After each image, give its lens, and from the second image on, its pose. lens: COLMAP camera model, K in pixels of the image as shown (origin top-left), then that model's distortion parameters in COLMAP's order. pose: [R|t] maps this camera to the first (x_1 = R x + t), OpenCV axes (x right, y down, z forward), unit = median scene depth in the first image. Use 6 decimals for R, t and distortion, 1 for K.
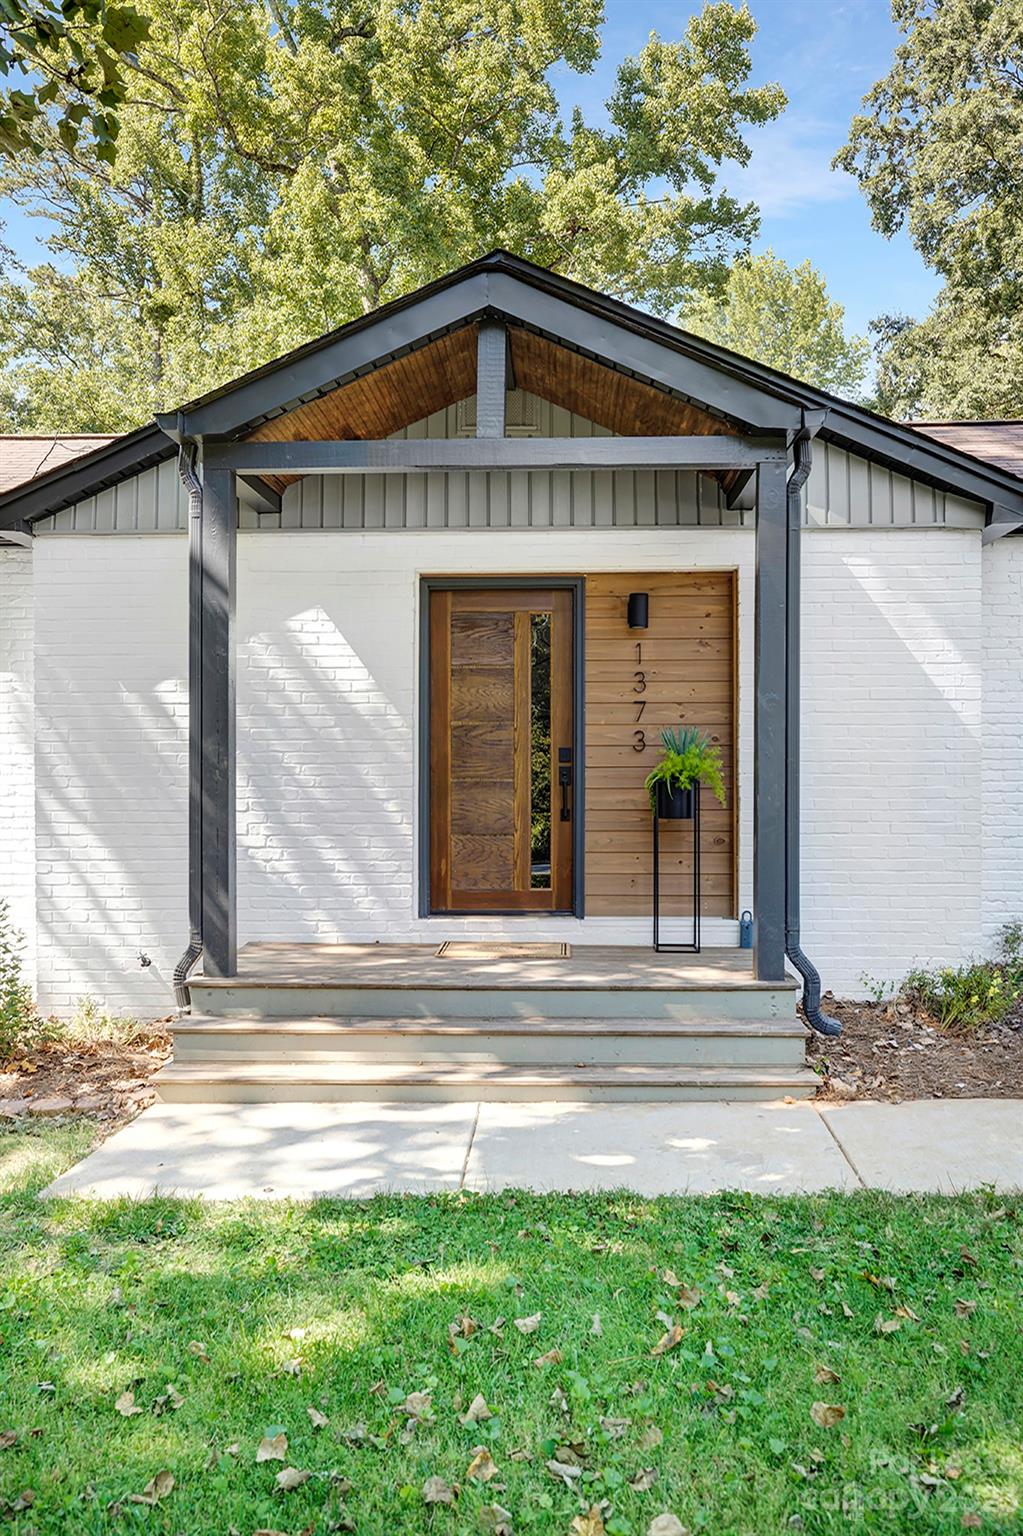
lens RADIAL K [[1239.3, 0, 513.4], [0, 1239.3, 770.5], [0, 0, 1]] dist [0.016636, -0.004720]
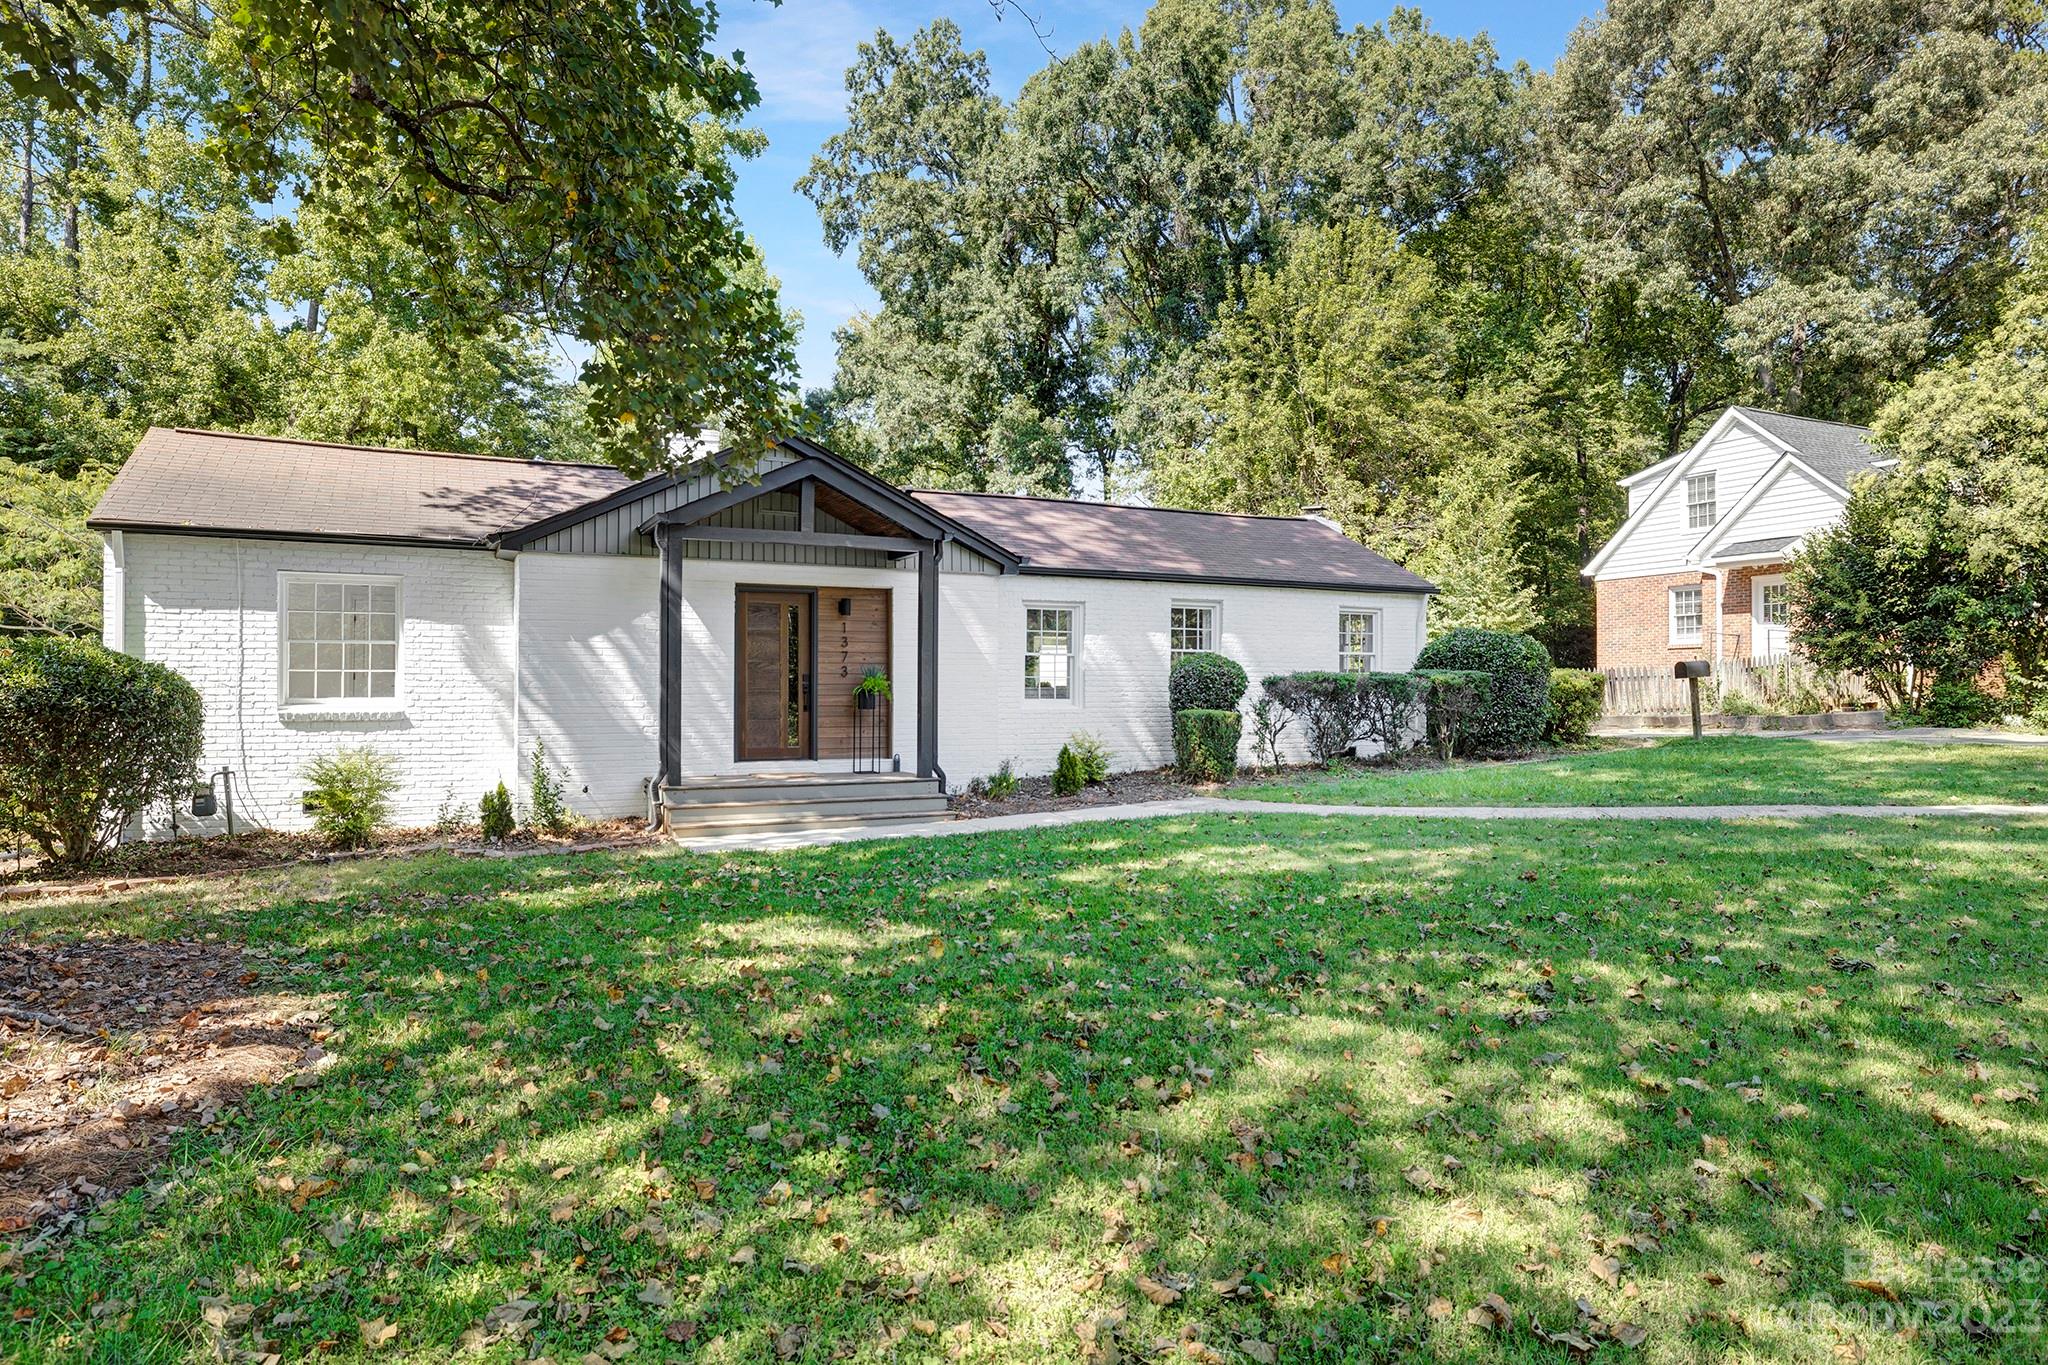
lens RADIAL K [[1238.9, 0, 1023.6], [0, 1238.9, 684.8], [0, 0, 1]] dist [-0.001479, -0.000275]
pose [[0.883954, 0.006329, 0.467532, -0.571842], [-0.004186, 0.999975, -0.005621, 0.007719], [-0.467556, 0.003012, 0.883958, -0.892868]]
